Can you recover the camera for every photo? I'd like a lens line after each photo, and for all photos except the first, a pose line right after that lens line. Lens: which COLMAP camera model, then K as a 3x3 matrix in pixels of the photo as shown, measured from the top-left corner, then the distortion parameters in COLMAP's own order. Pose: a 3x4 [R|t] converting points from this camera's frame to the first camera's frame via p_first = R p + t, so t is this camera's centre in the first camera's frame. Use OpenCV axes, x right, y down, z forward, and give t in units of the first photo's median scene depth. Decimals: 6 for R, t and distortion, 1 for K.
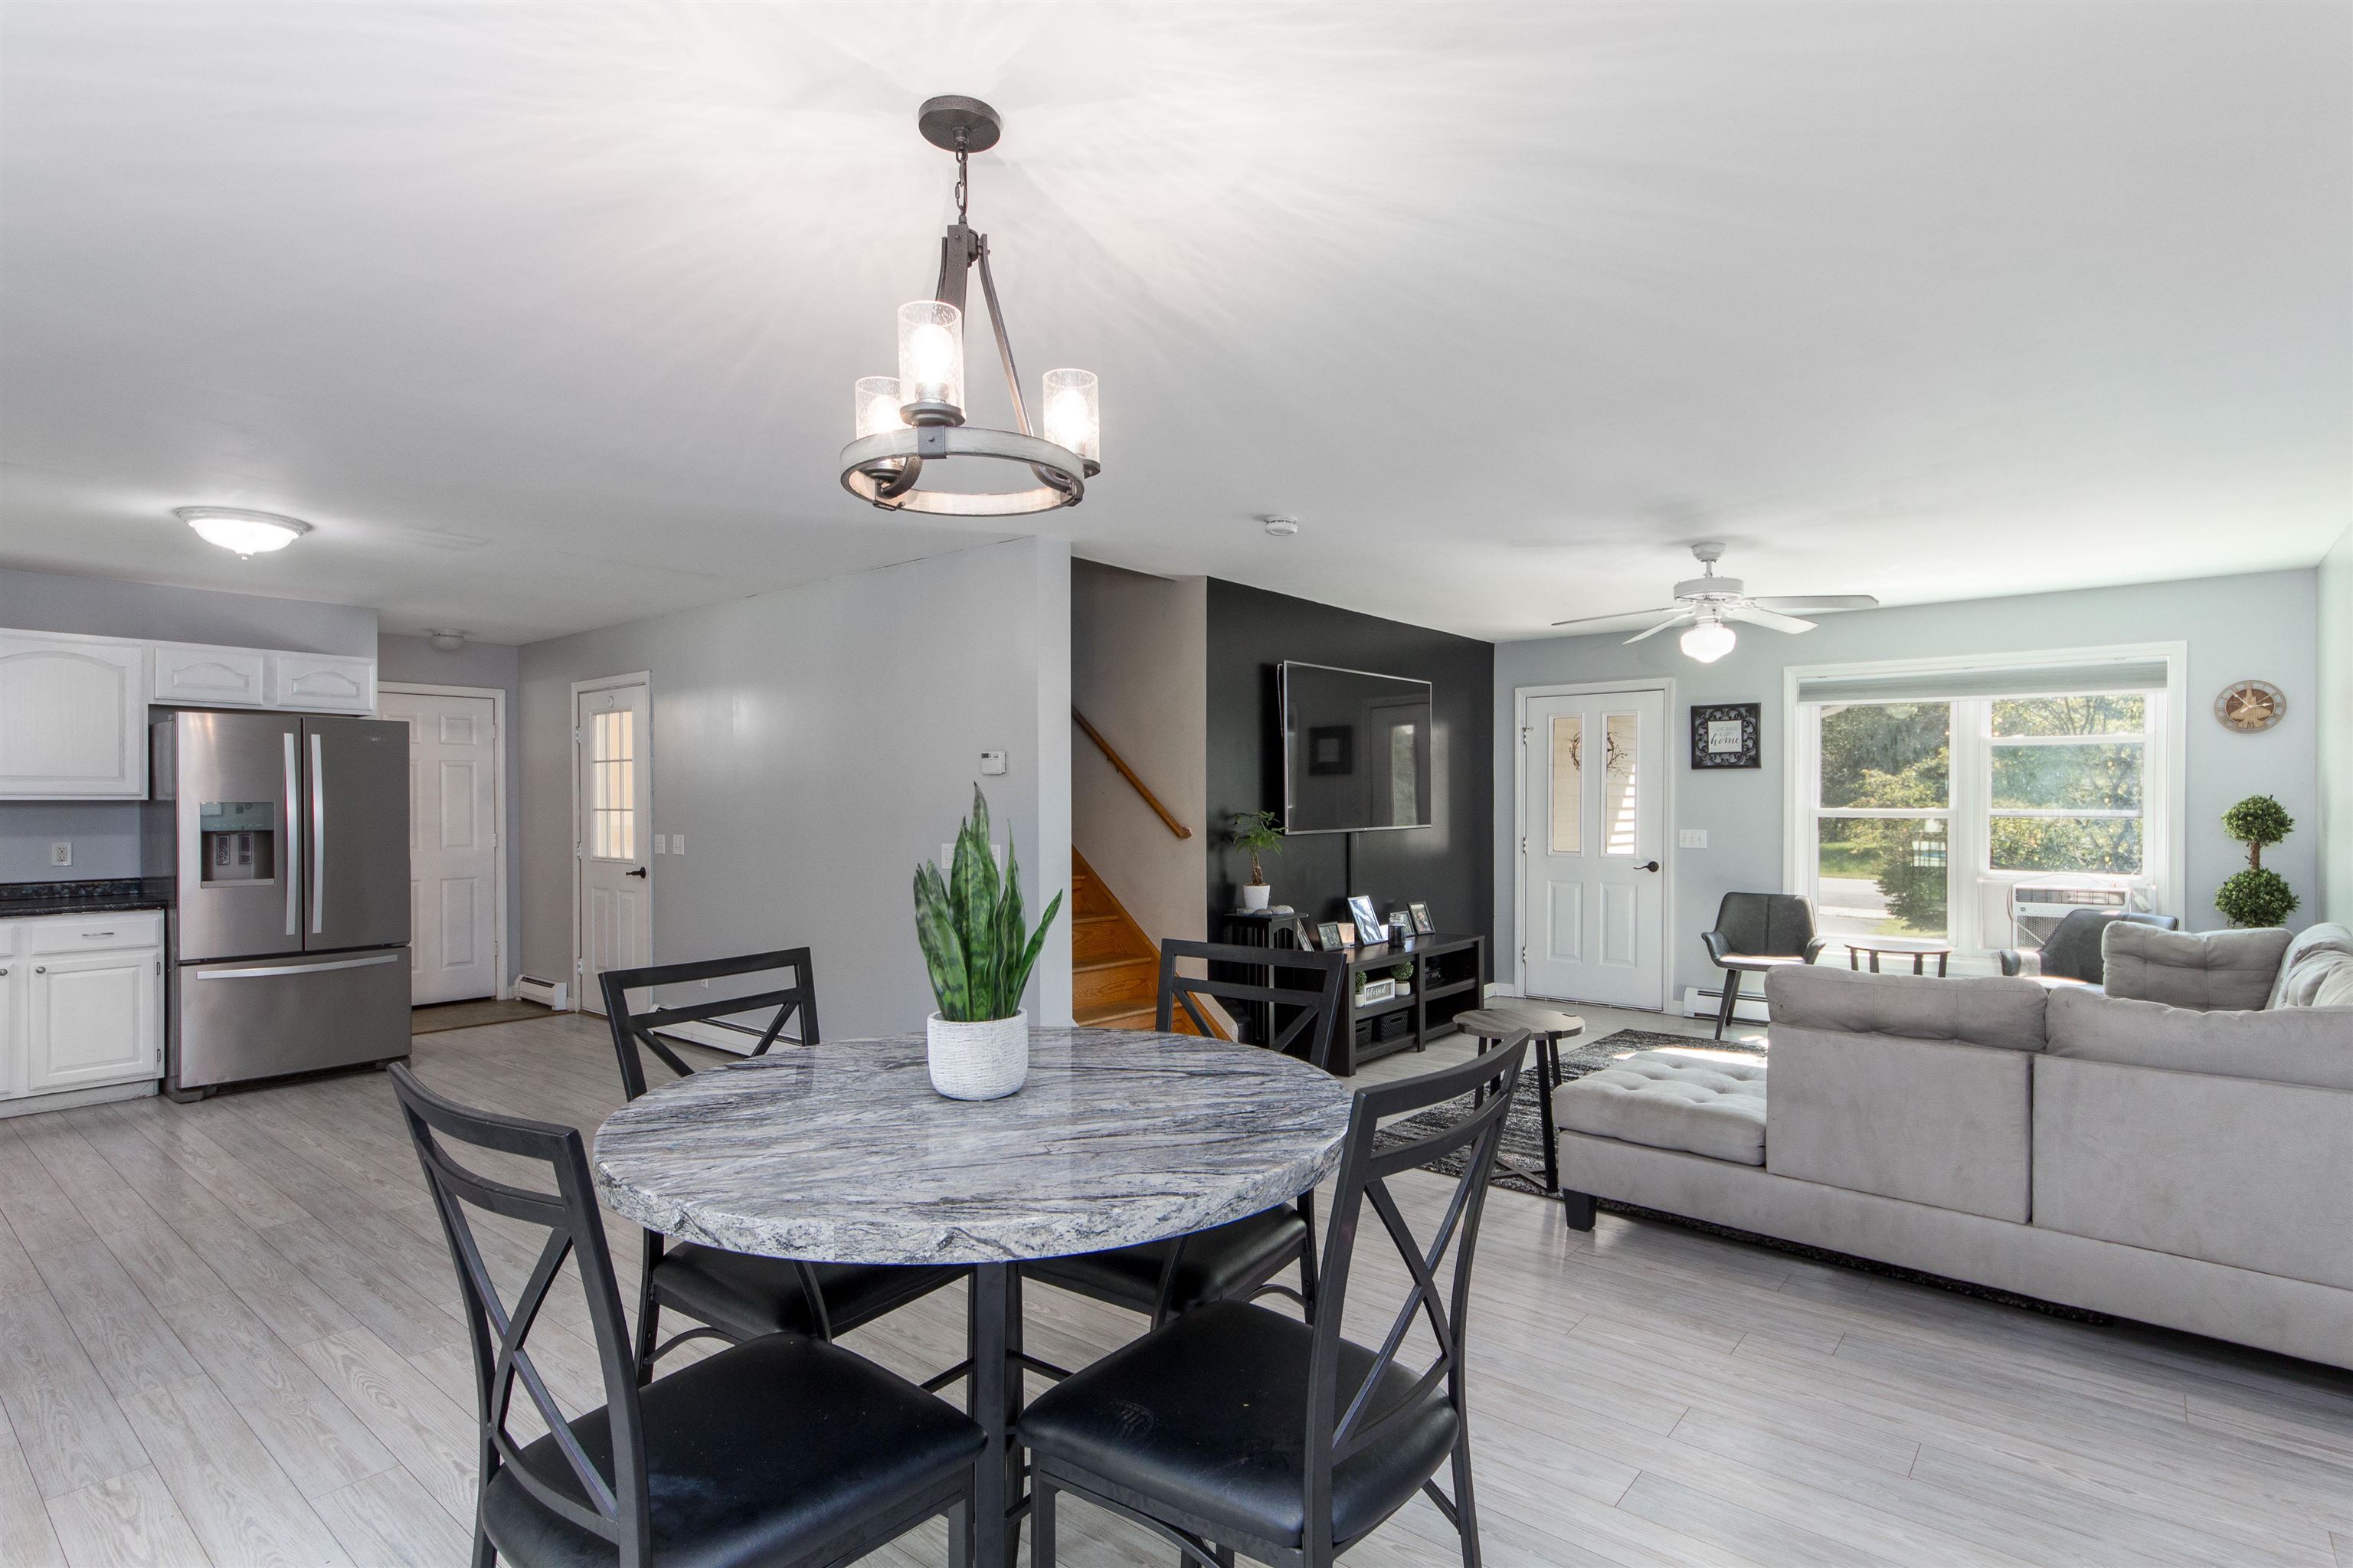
lens RADIAL K [[1160.4, 0, 1223.8], [0, 1160.4, 806.5], [0, 0, 1]] dist [0.003015, 0.000134]
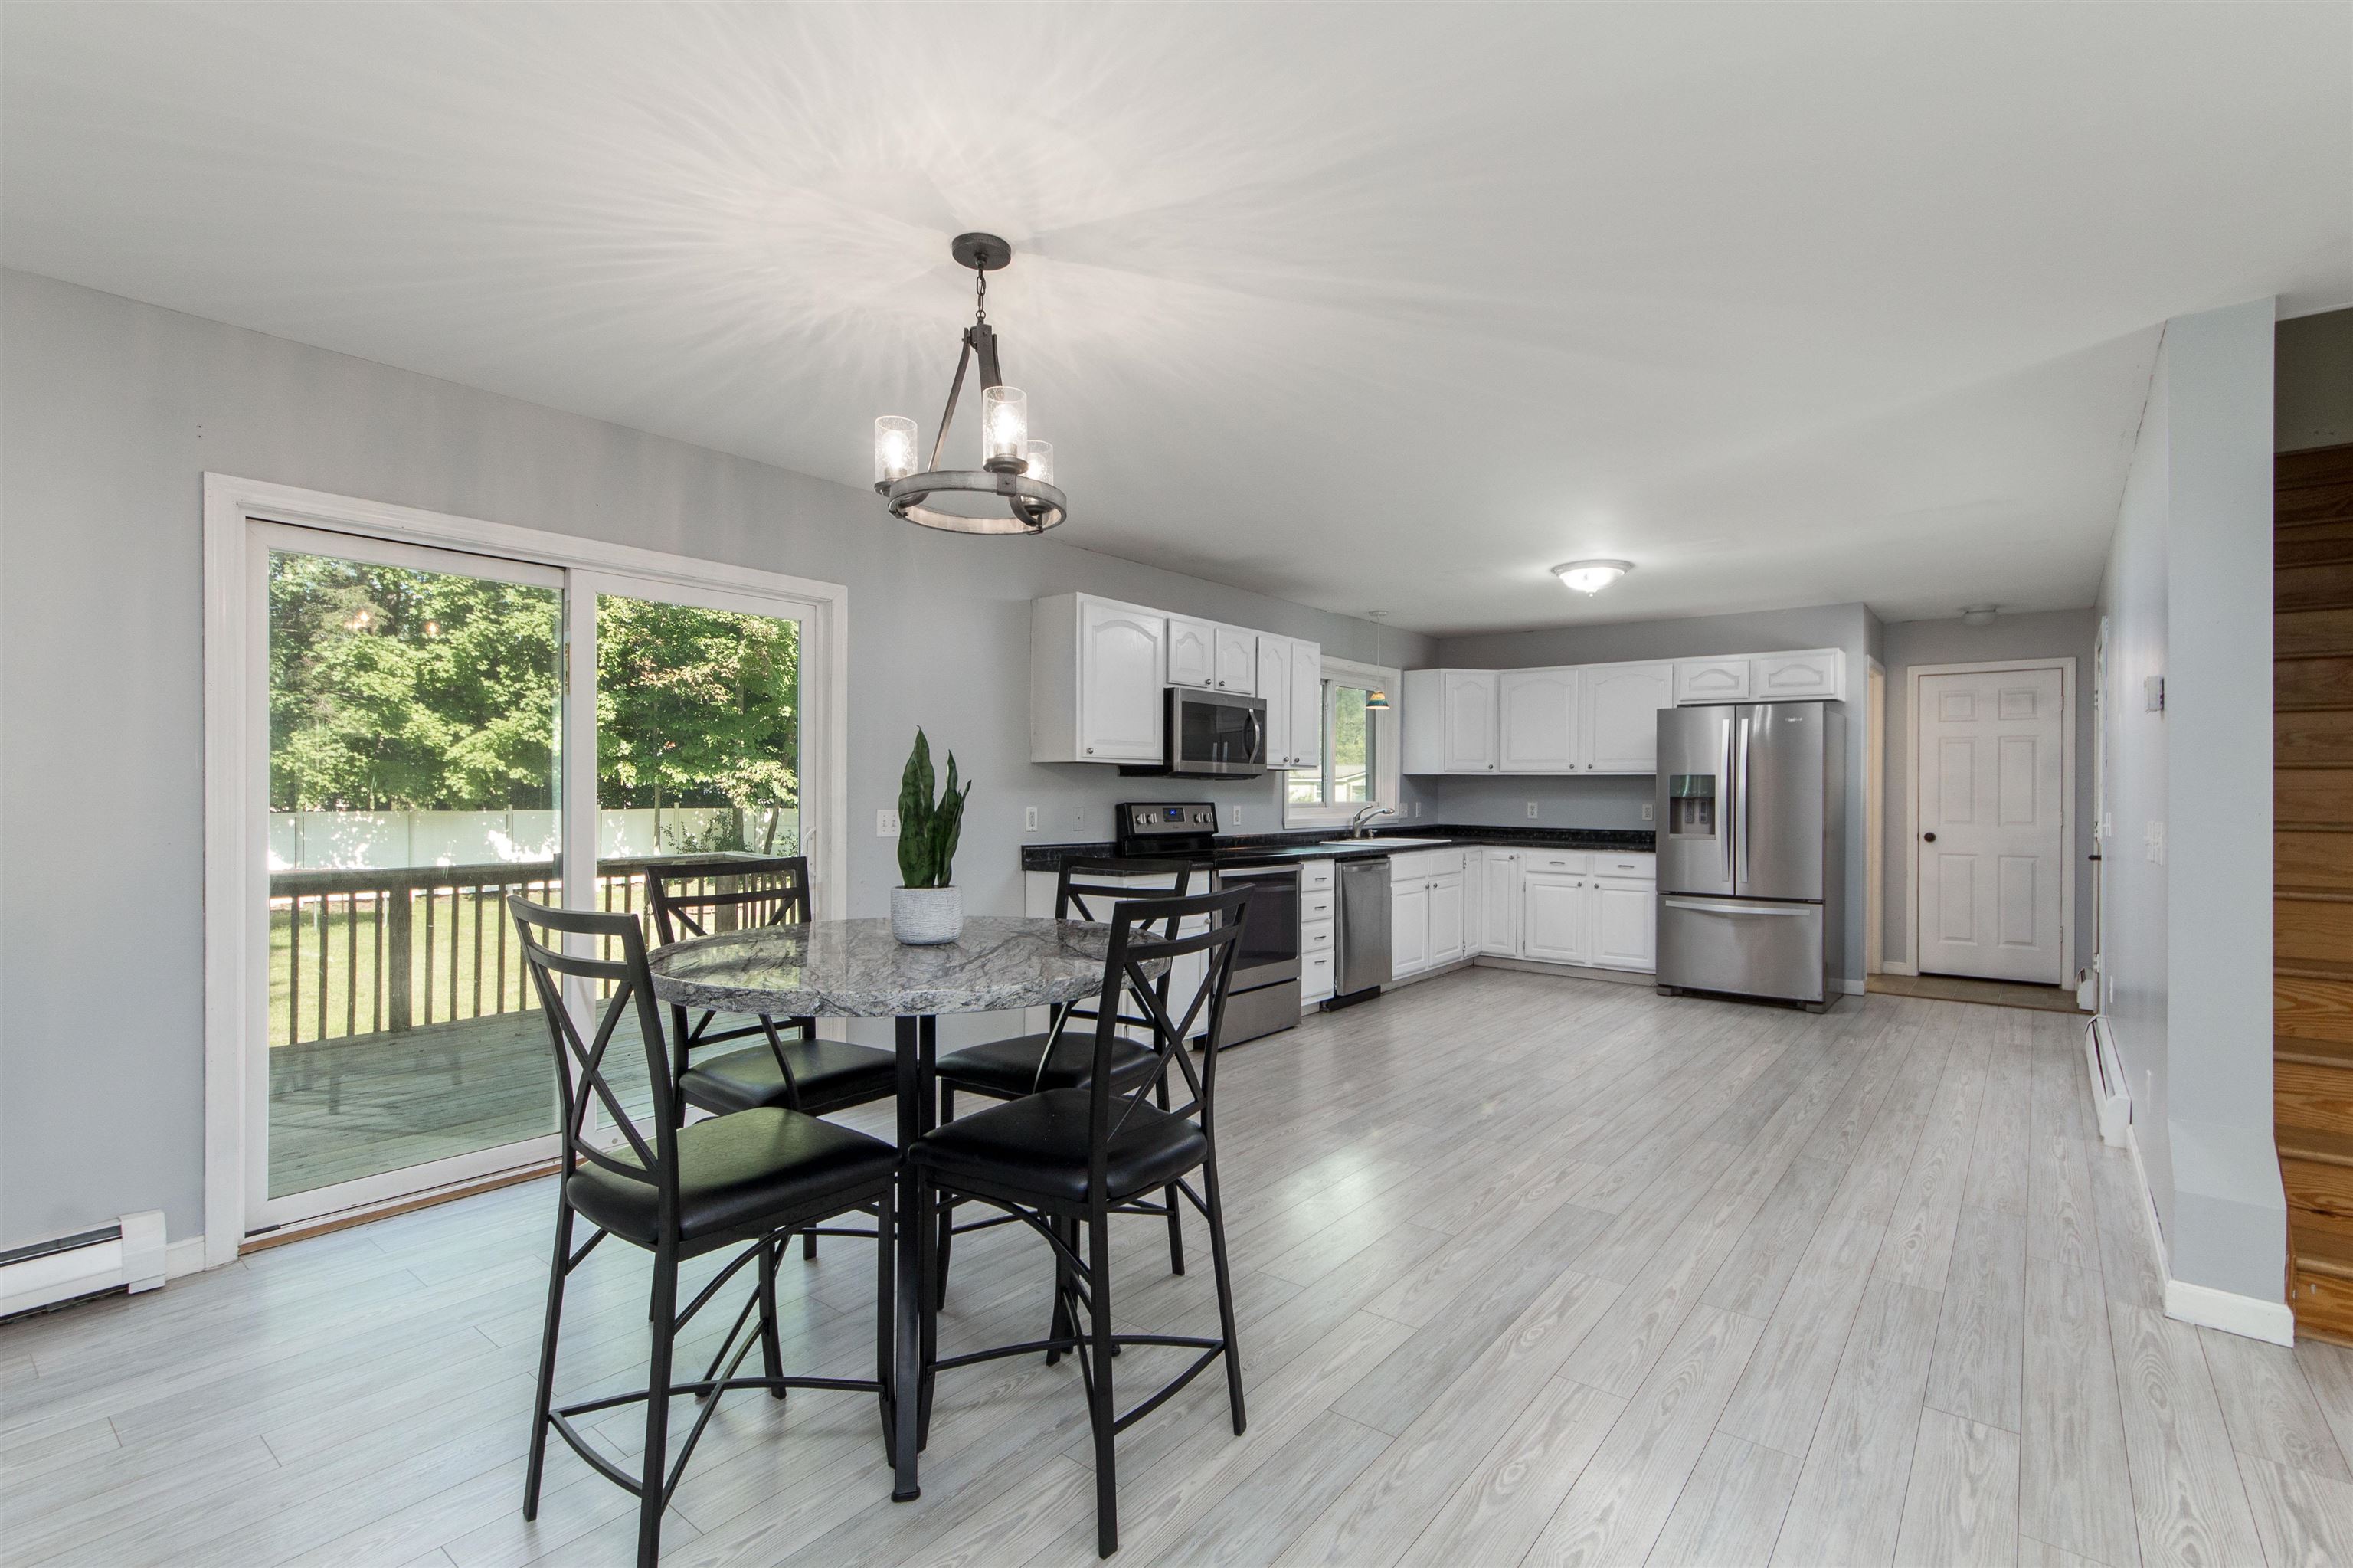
lens RADIAL K [[1078.5, 0, 1181.3], [0, 1078.5, 787.9], [0, 0, 1]] dist [0.000764, 0.000471]
pose [[-0.002137, 0.000676, -0.999997, 0.310798], [-0.011806, 0.999930, 0.000702, 0.014663], [0.999928, 0.011808, -0.002129, 0.366993]]
